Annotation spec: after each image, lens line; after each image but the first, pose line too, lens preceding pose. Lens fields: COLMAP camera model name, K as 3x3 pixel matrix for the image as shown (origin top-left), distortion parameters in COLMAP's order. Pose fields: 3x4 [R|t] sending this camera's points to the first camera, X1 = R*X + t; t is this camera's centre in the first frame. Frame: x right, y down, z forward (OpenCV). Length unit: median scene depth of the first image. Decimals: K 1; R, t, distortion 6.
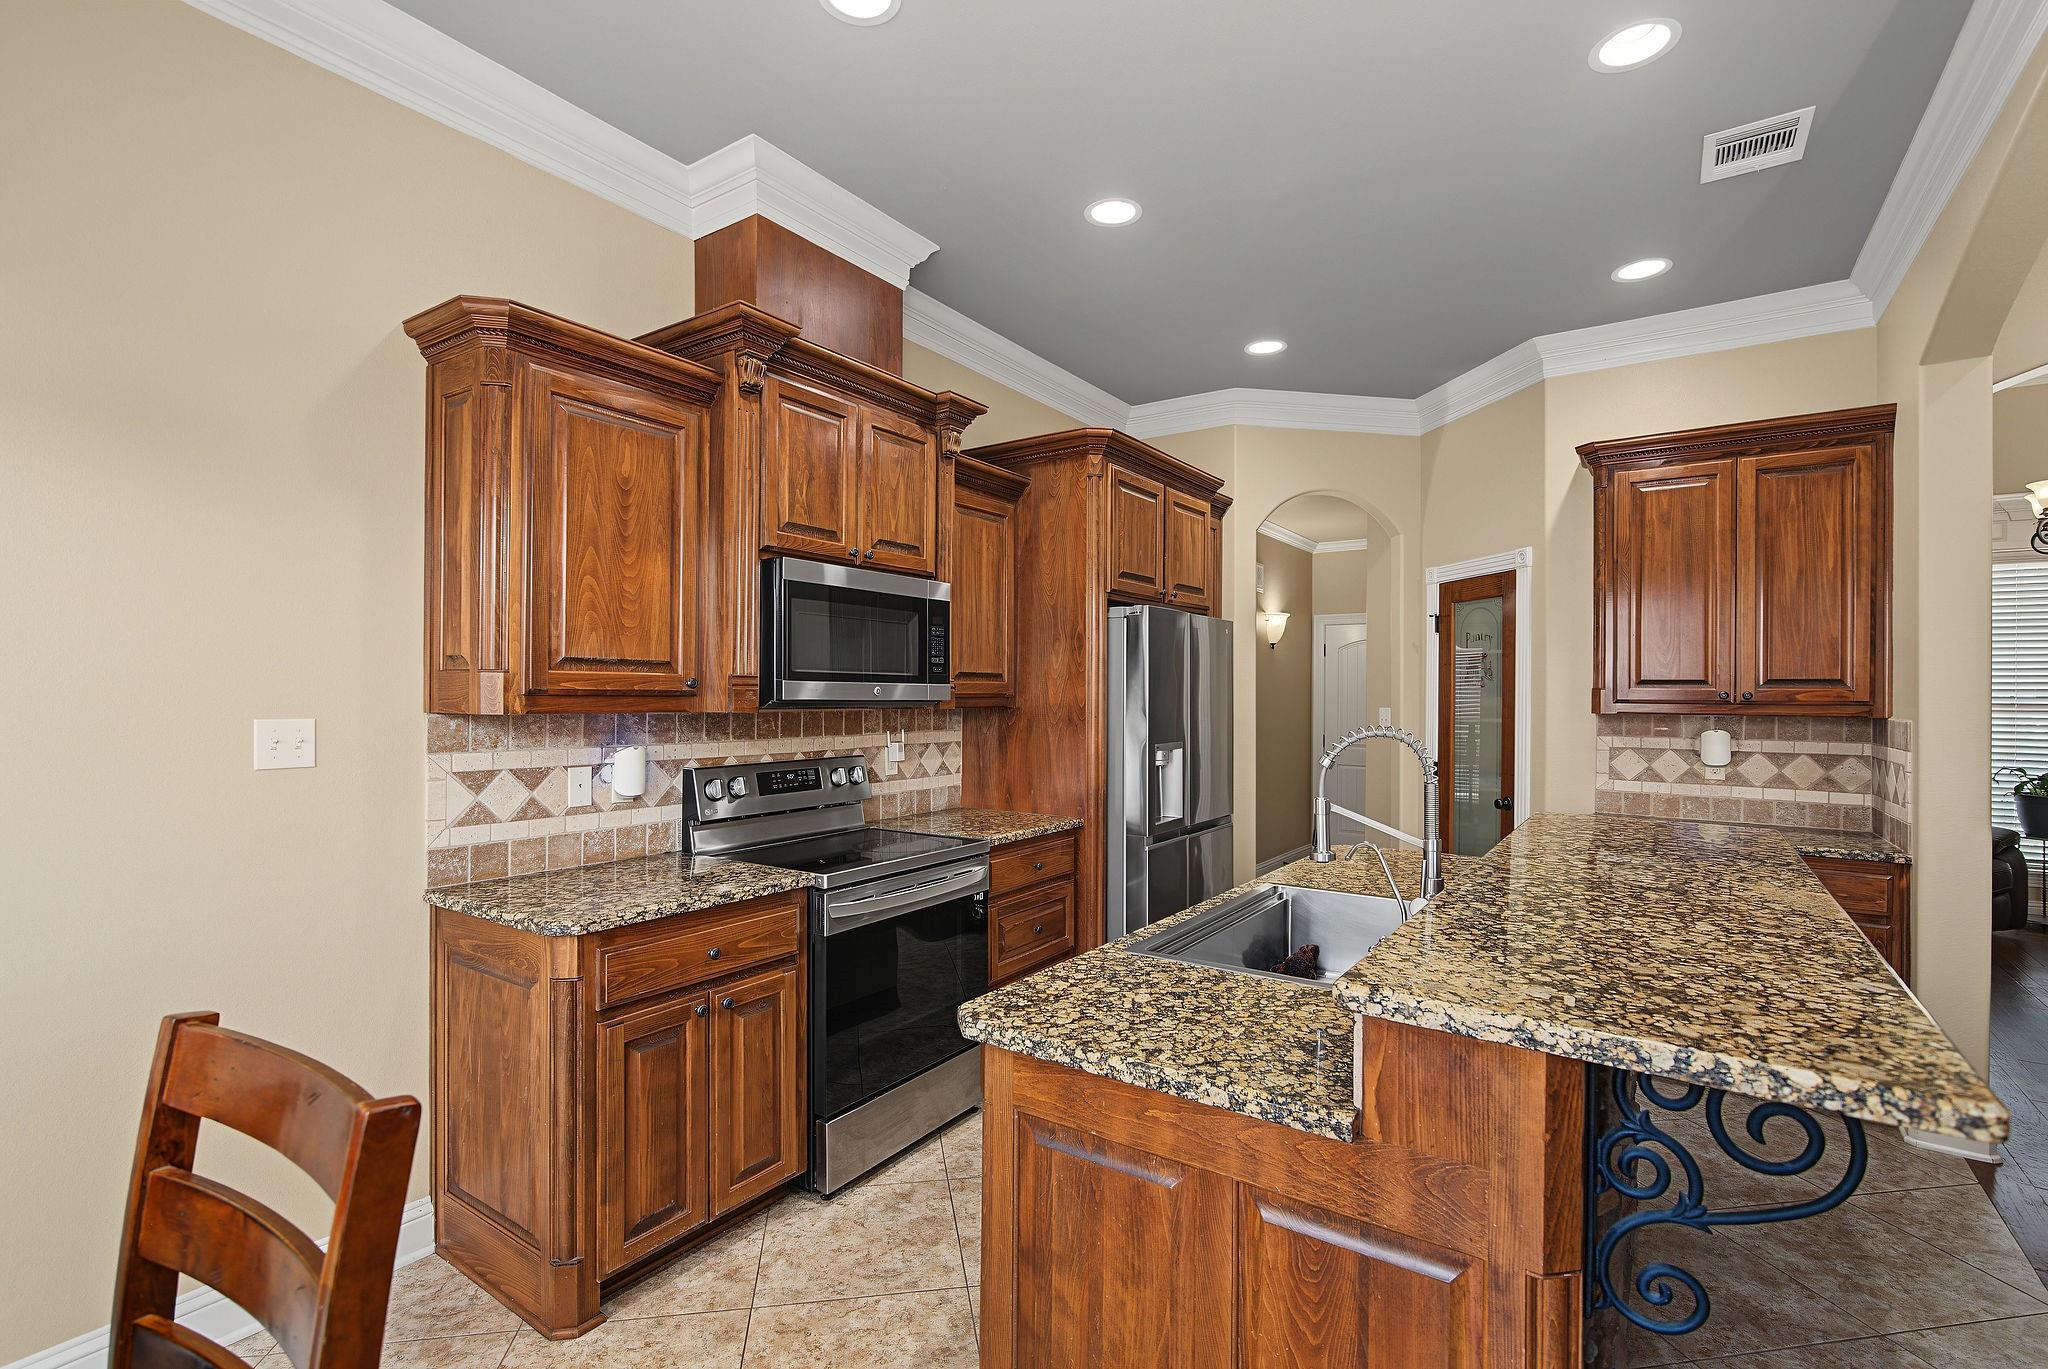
lens RADIAL K [[949.5, 0, 1035.2], [0, 949.5, 678.7], [0, 0, 1]] dist [0.001866, 0.001005]
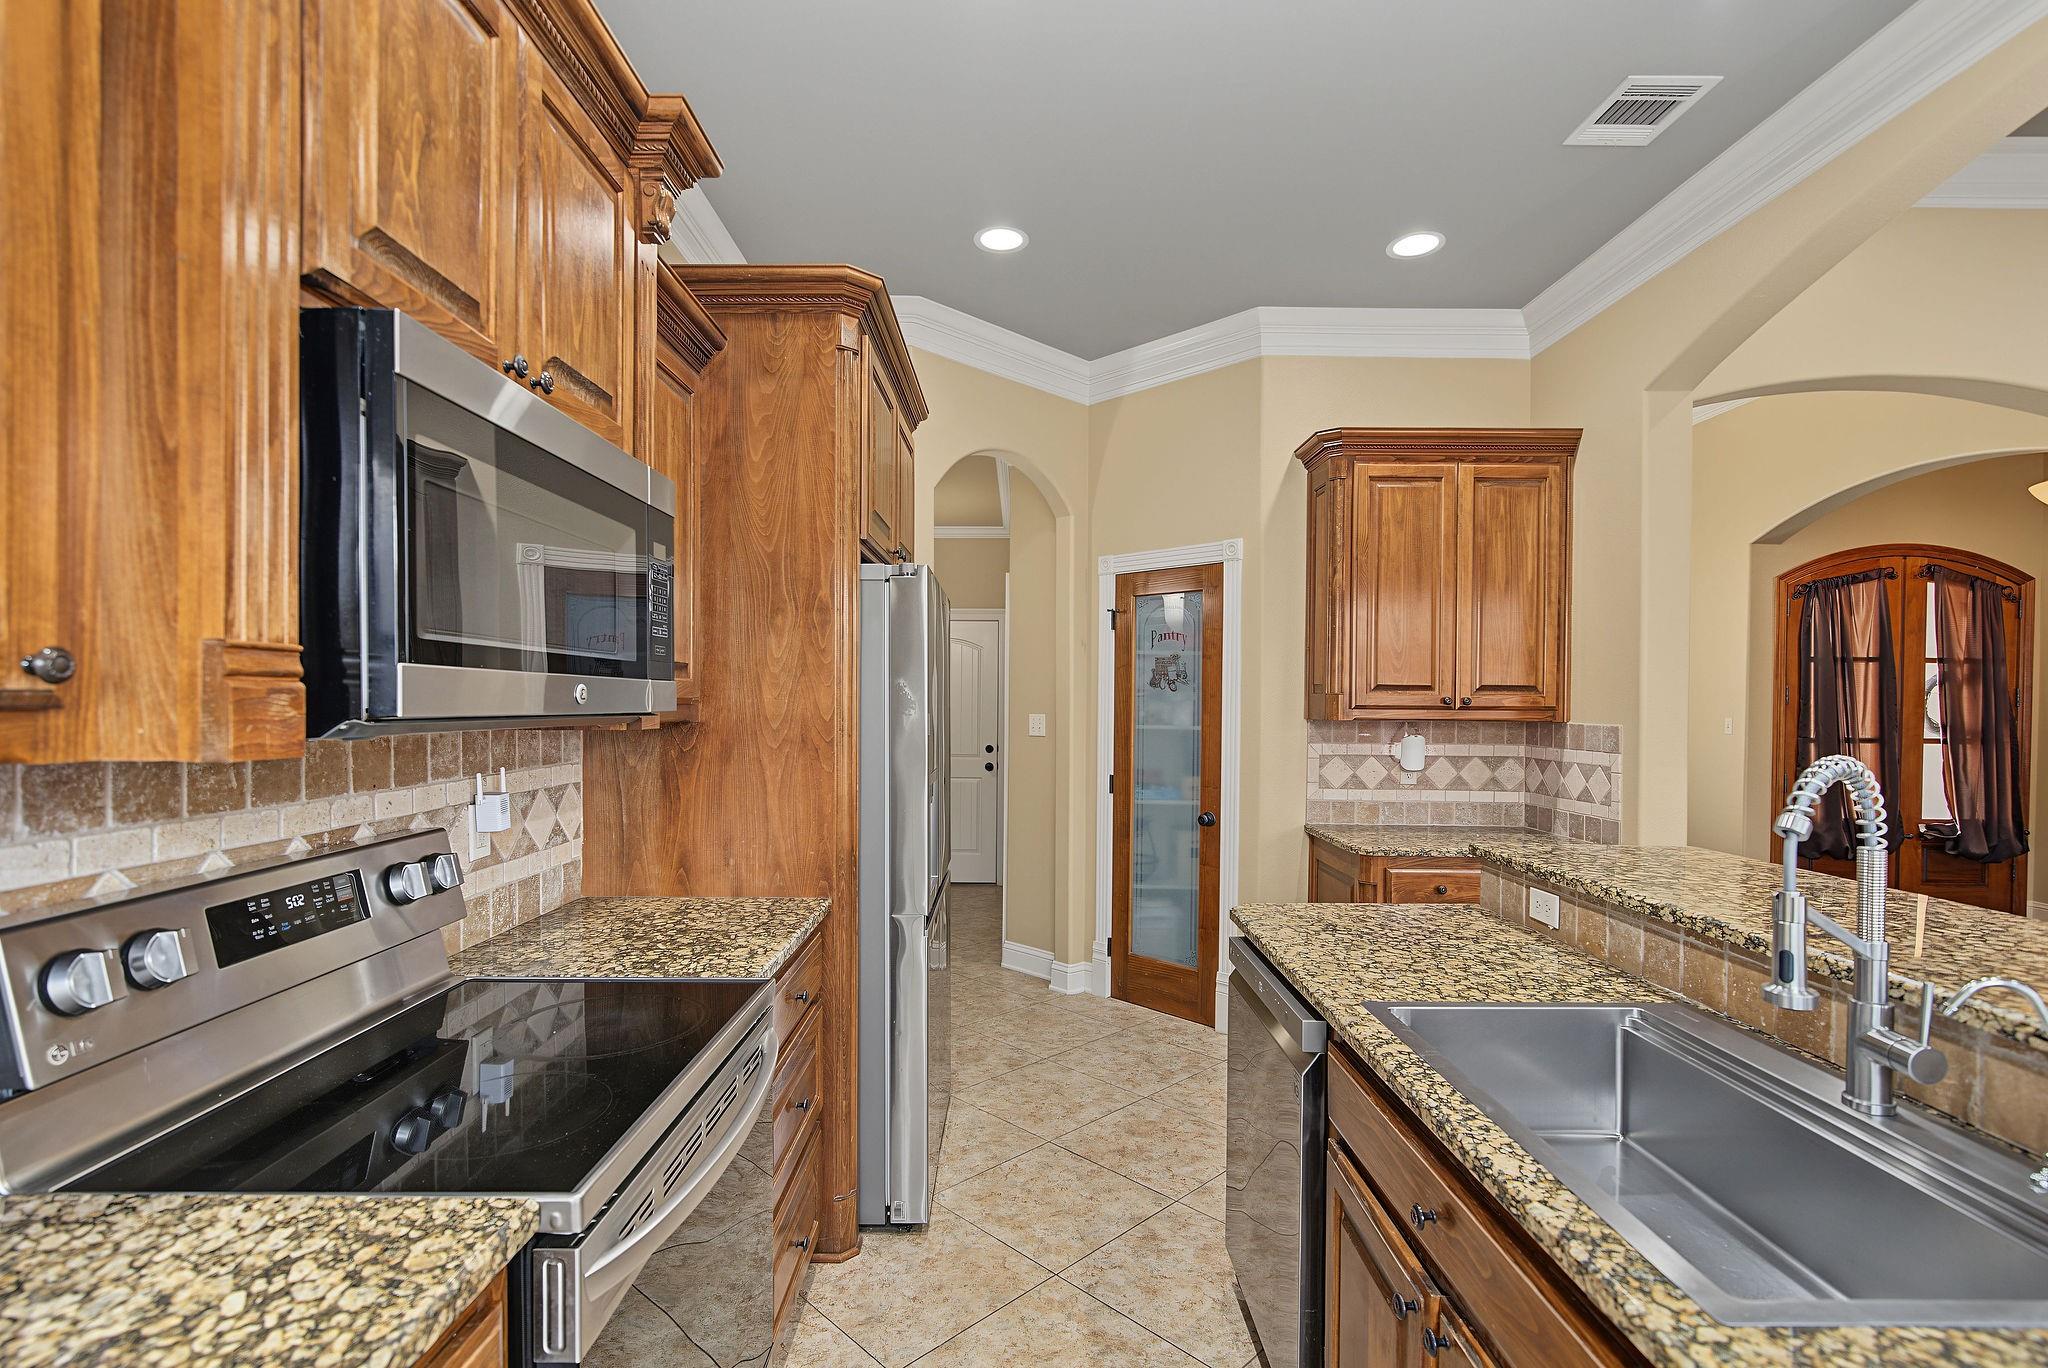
lens RADIAL K [[949.5, 0, 1026.2], [0, 949.5, 704.8], [0, 0, 1]] dist [0.001866, 0.001005]
pose [[0.824486, -0.002896, 0.565876, -0.194708], [-0.011047, 0.999714, 0.021211, 0.005165], [-0.565775, -0.023739, 0.824218, 0.412262]]
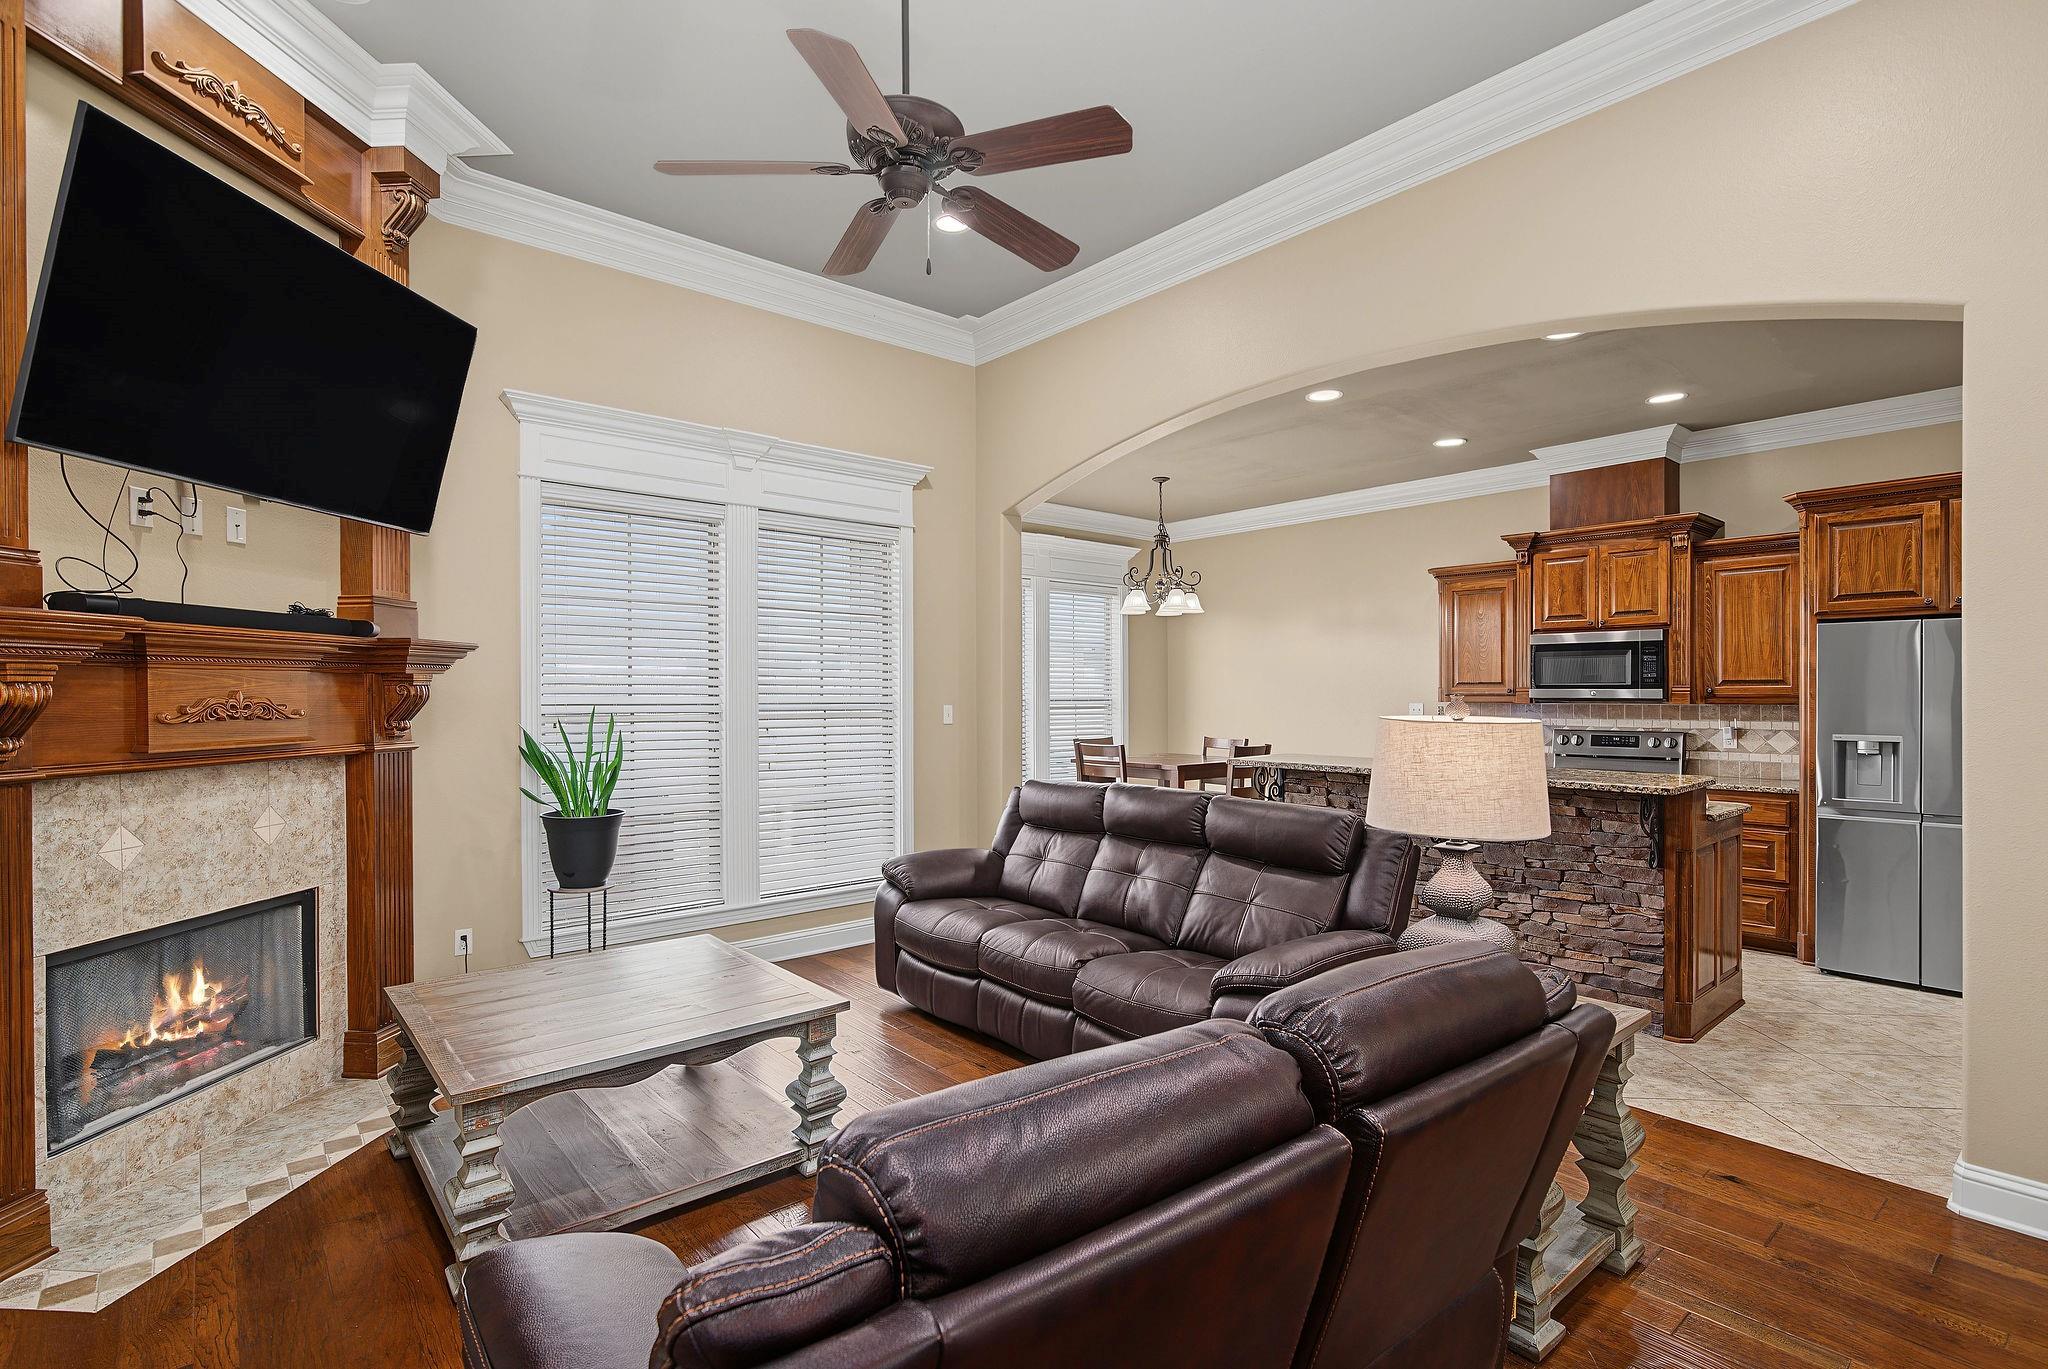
lens RADIAL K [[949.5, 0, 1021.2], [0, 949.5, 697.7], [0, 0, 1]] dist [0.001866, 0.001005]
pose [[-0.270669, -0.007223, -0.962645, 1.607928], [0.010695, 0.999888, -0.010510, 0.023418], [0.962613, -0.013140, -0.270561, 0.311077]]
